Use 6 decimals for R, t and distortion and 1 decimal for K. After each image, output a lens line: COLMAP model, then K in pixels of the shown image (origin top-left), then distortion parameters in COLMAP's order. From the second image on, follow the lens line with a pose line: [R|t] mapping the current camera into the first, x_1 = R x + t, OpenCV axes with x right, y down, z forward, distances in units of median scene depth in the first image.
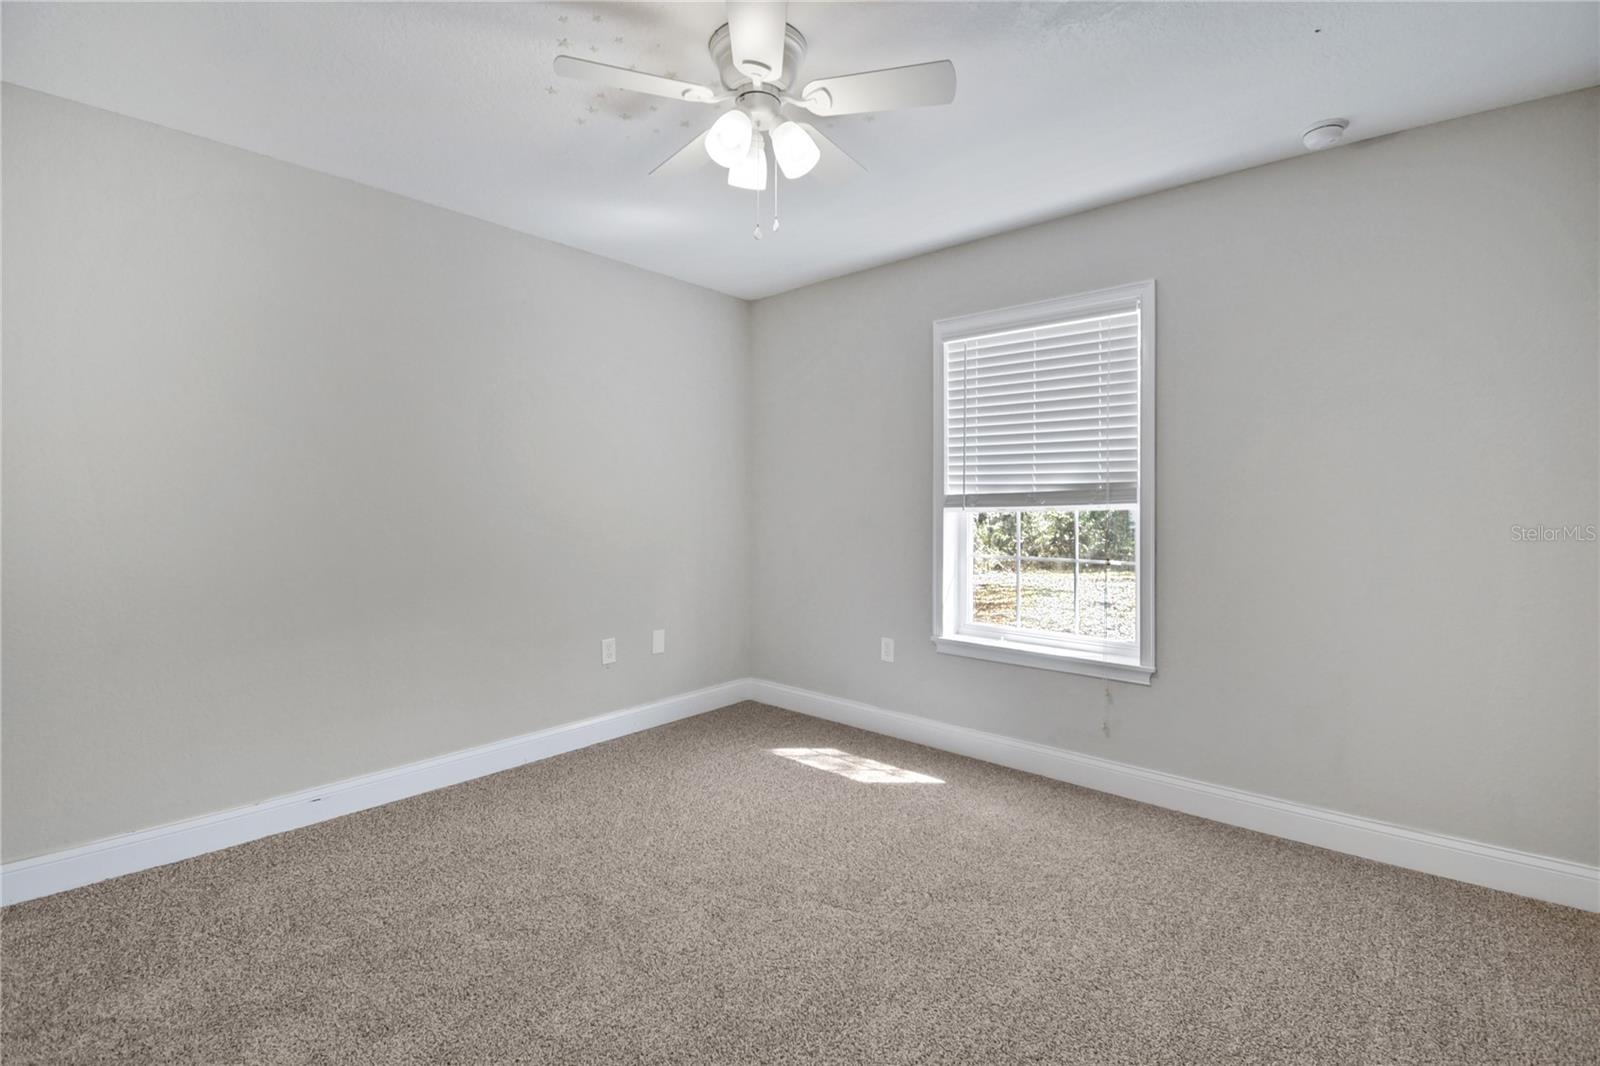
lens RADIAL K [[684.1, 0, 806.8], [0, 684.1, 508.7], [0, 0, 1]] dist [0.002109, -0.000055]
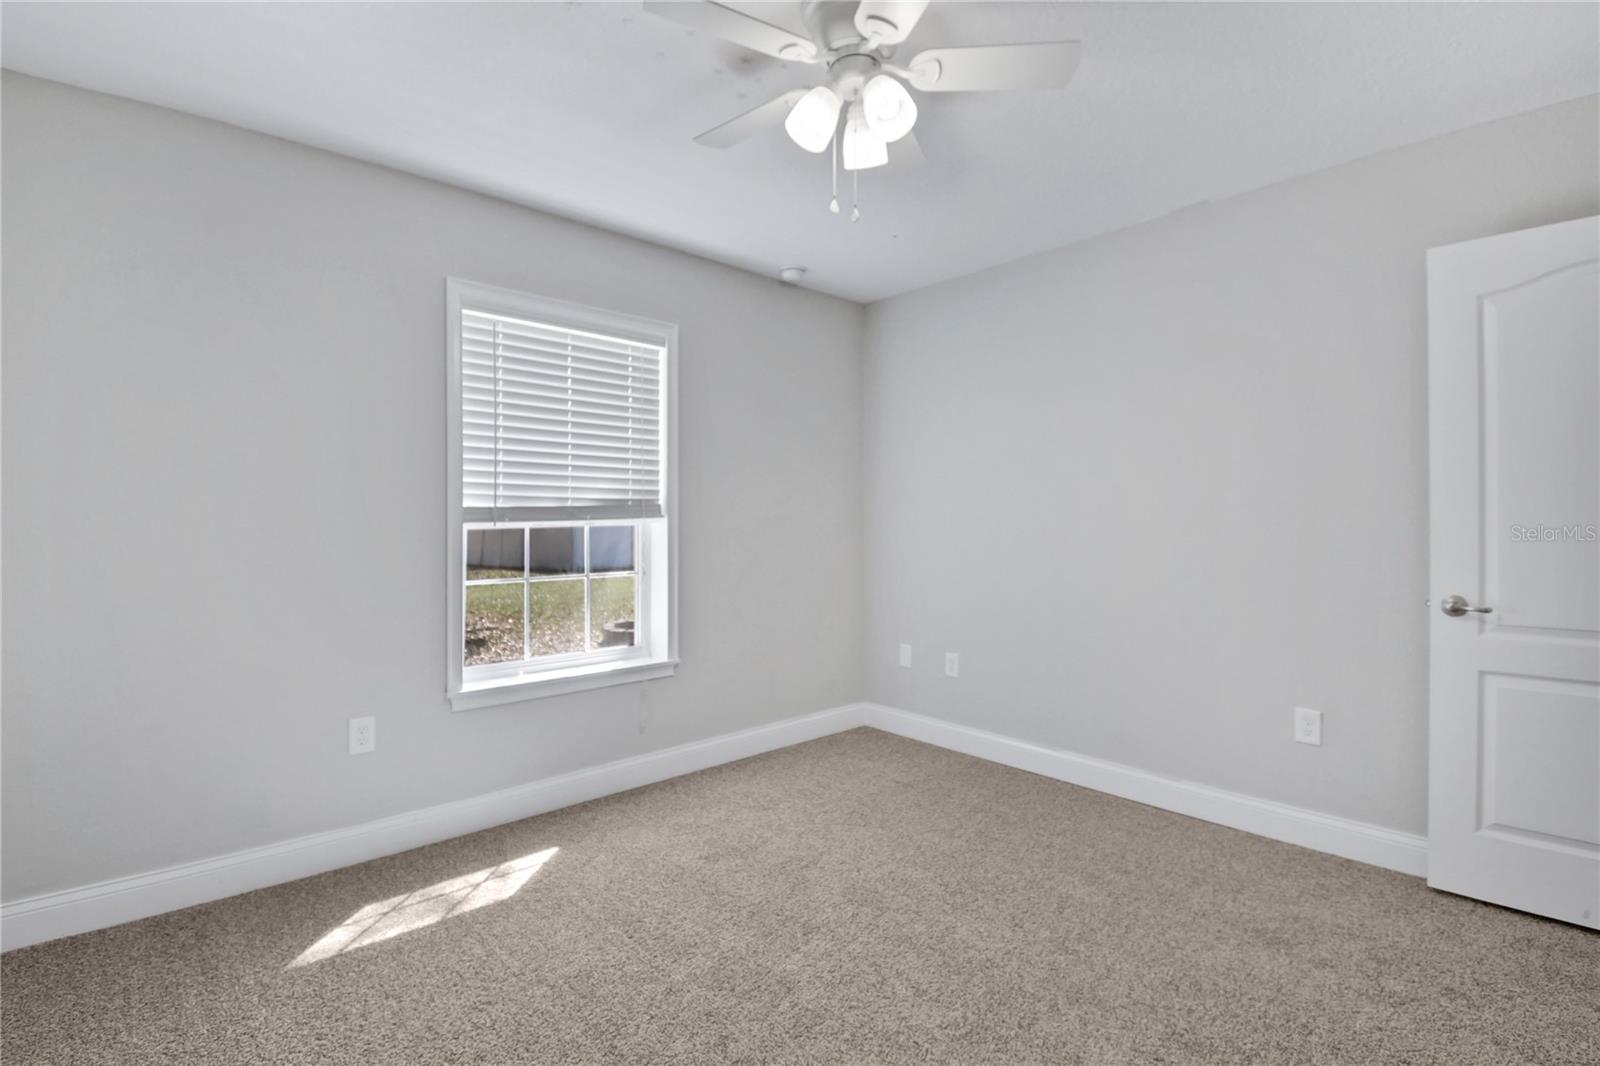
lens RADIAL K [[712.8, 0, 800.0], [0, 712.8, 533.0], [0, 0, 1]] dist [0.001729, -0.000057]
pose [[0.150457, -0.019177, 0.988431, -0.588081], [0.006341, 0.999810, 0.018433, -0.003399], [-0.988596, 0.003494, 0.150550, 0.543554]]
